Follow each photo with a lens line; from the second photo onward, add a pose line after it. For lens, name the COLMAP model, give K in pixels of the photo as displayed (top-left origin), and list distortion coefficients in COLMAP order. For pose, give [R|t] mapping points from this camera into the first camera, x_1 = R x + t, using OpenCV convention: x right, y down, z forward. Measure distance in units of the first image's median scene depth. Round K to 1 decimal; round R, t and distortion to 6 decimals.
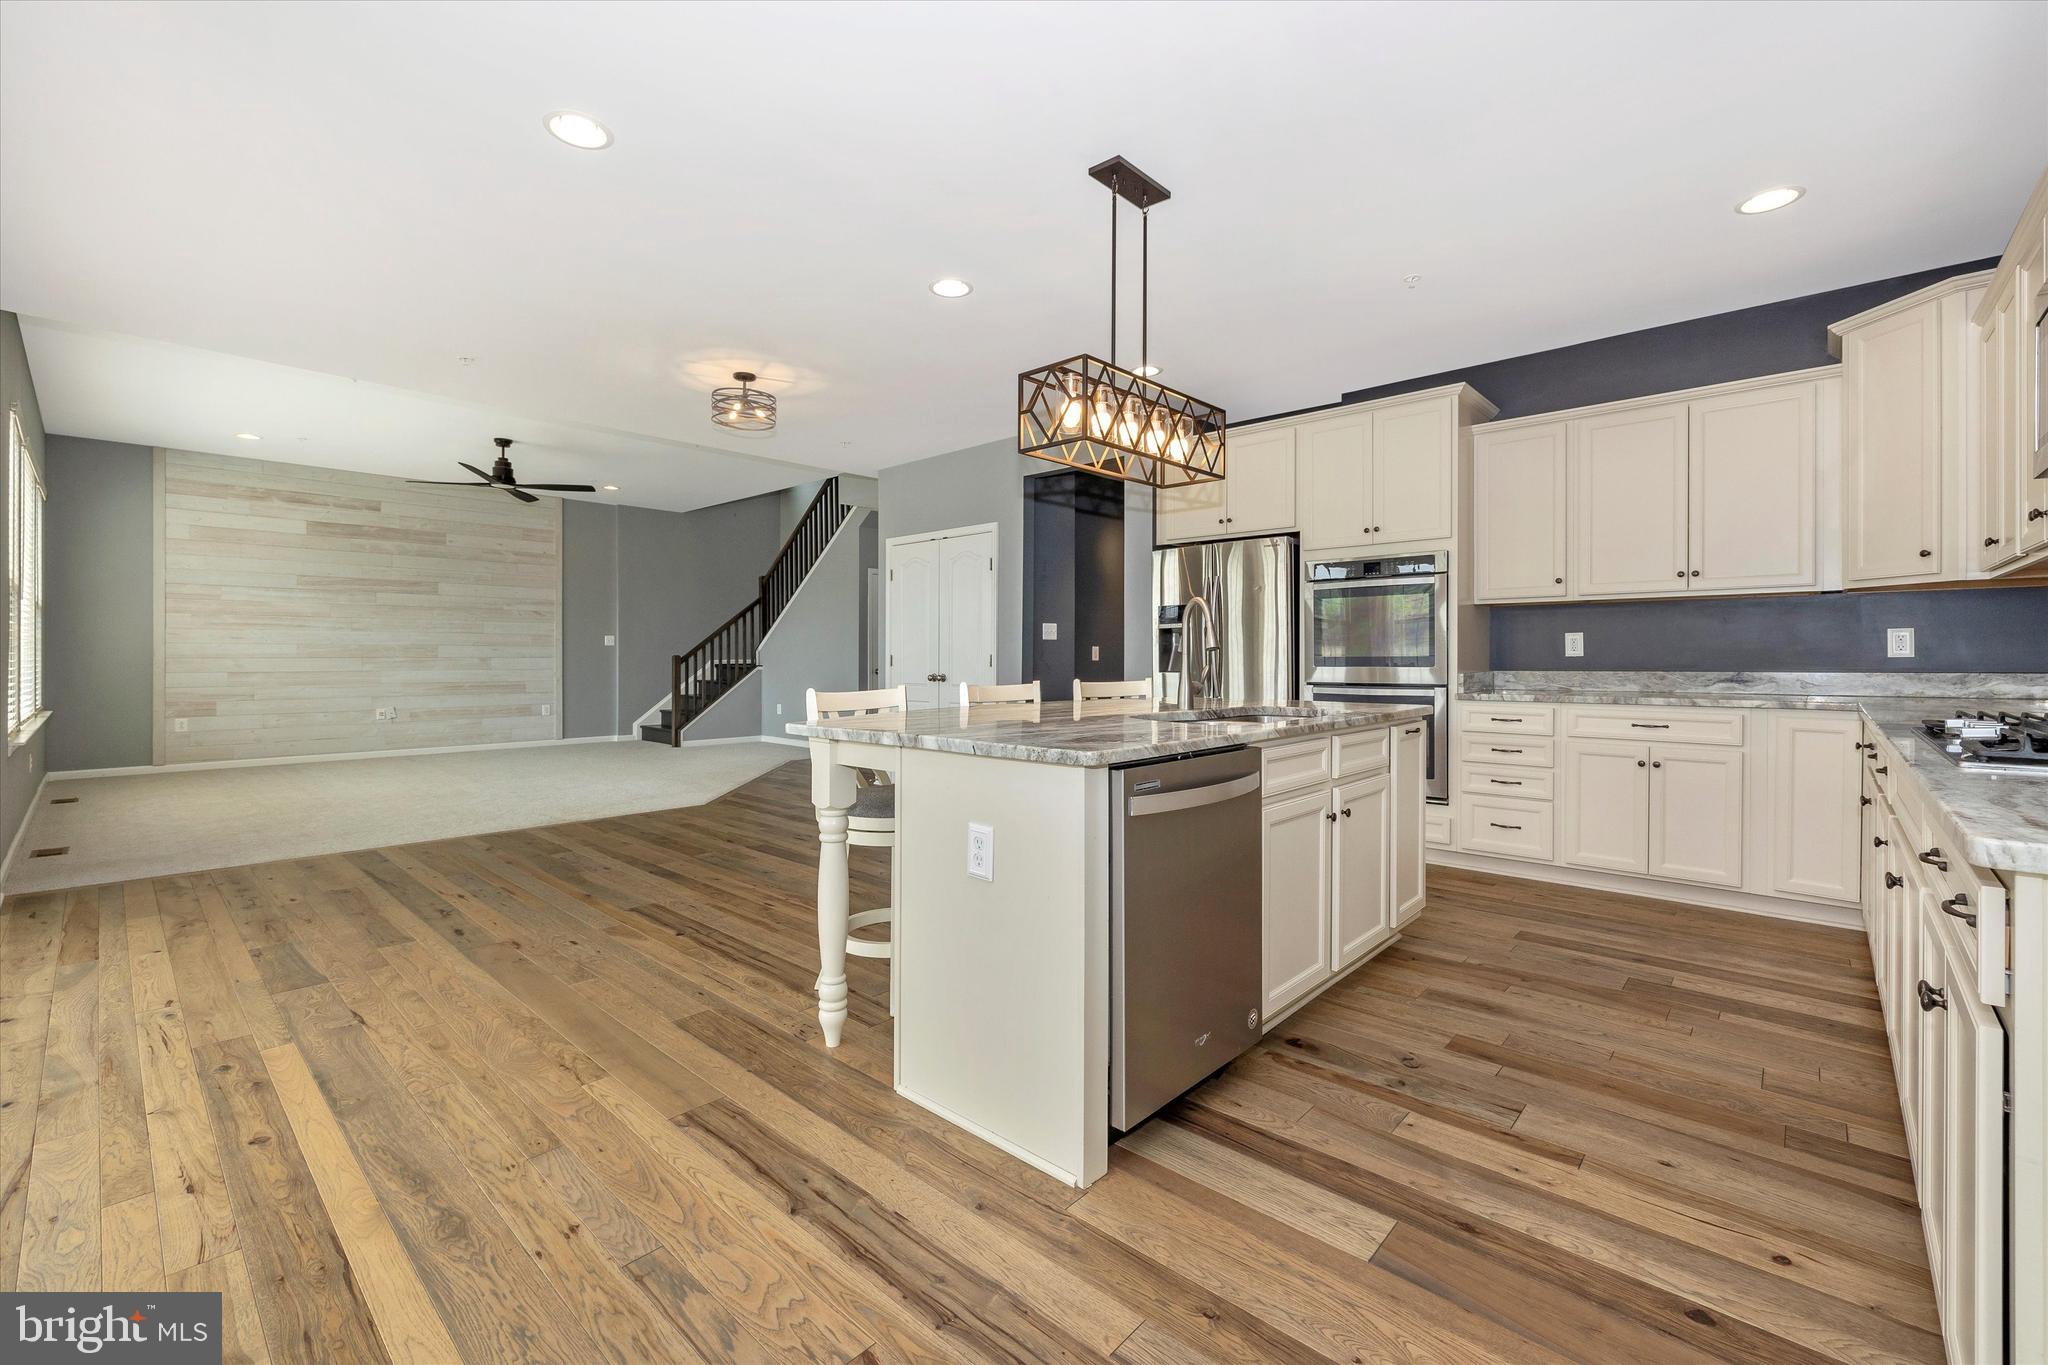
lens RADIAL K [[857.9, 0, 1025.4], [0, 857.9, 650.7], [0, 0, 1]] dist [-0.003071, -0.000669]
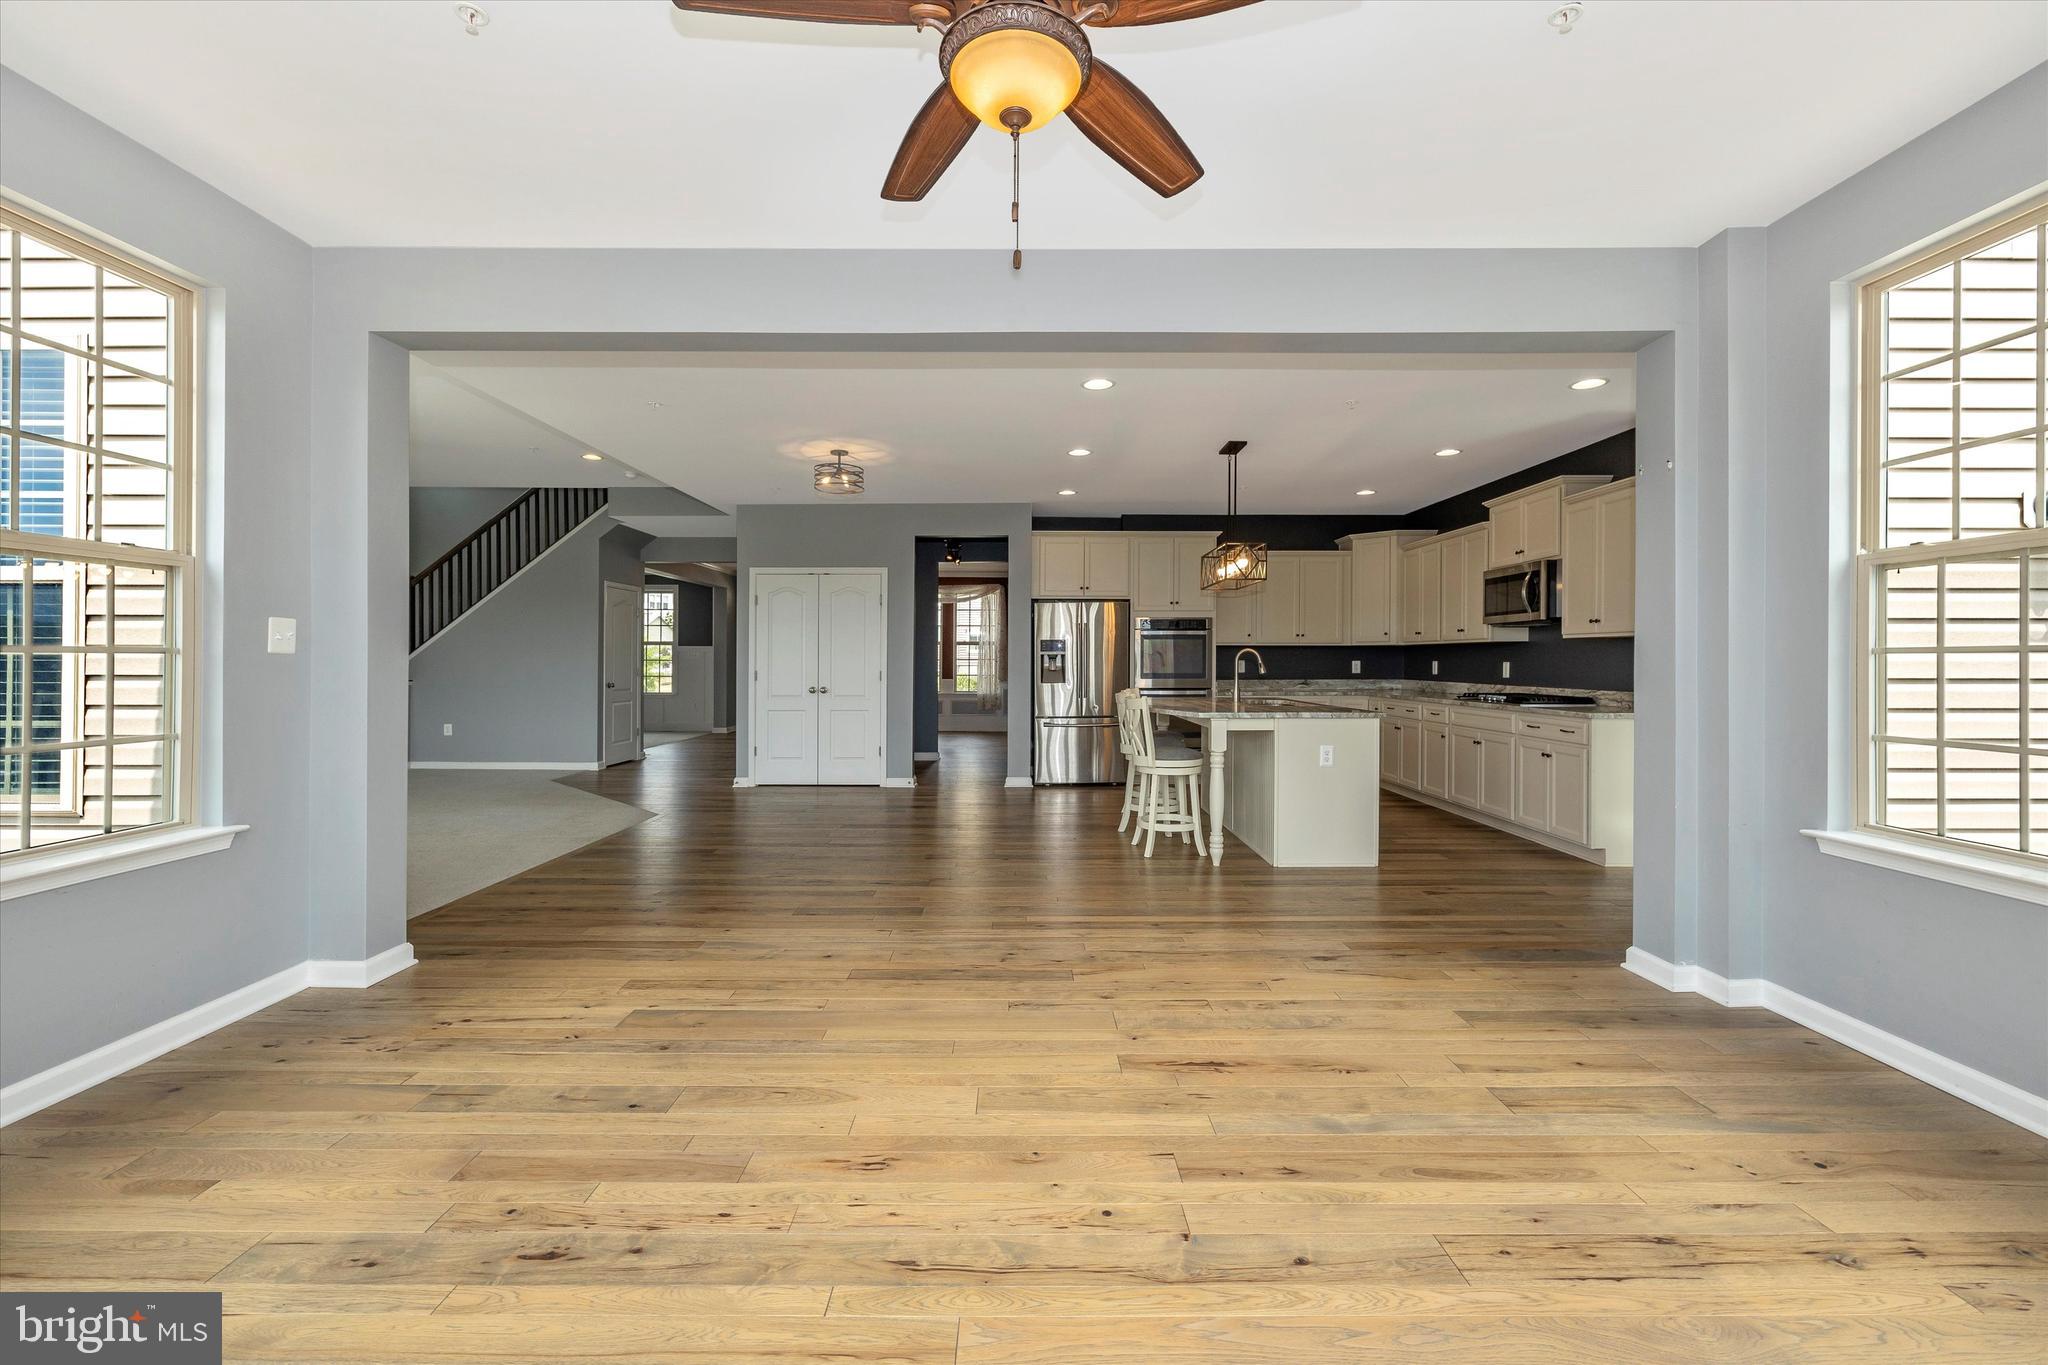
lens RADIAL K [[857.9, 0, 1024.3], [0, 857.9, 668.3], [0, 0, 1]] dist [-0.003071, -0.000669]
pose [[0.733231, -0.005630, 0.679956, -1.197590], [-0.004866, 0.999897, 0.013526, -0.029463], [-0.679962, -0.013227, 0.733128, -0.129166]]
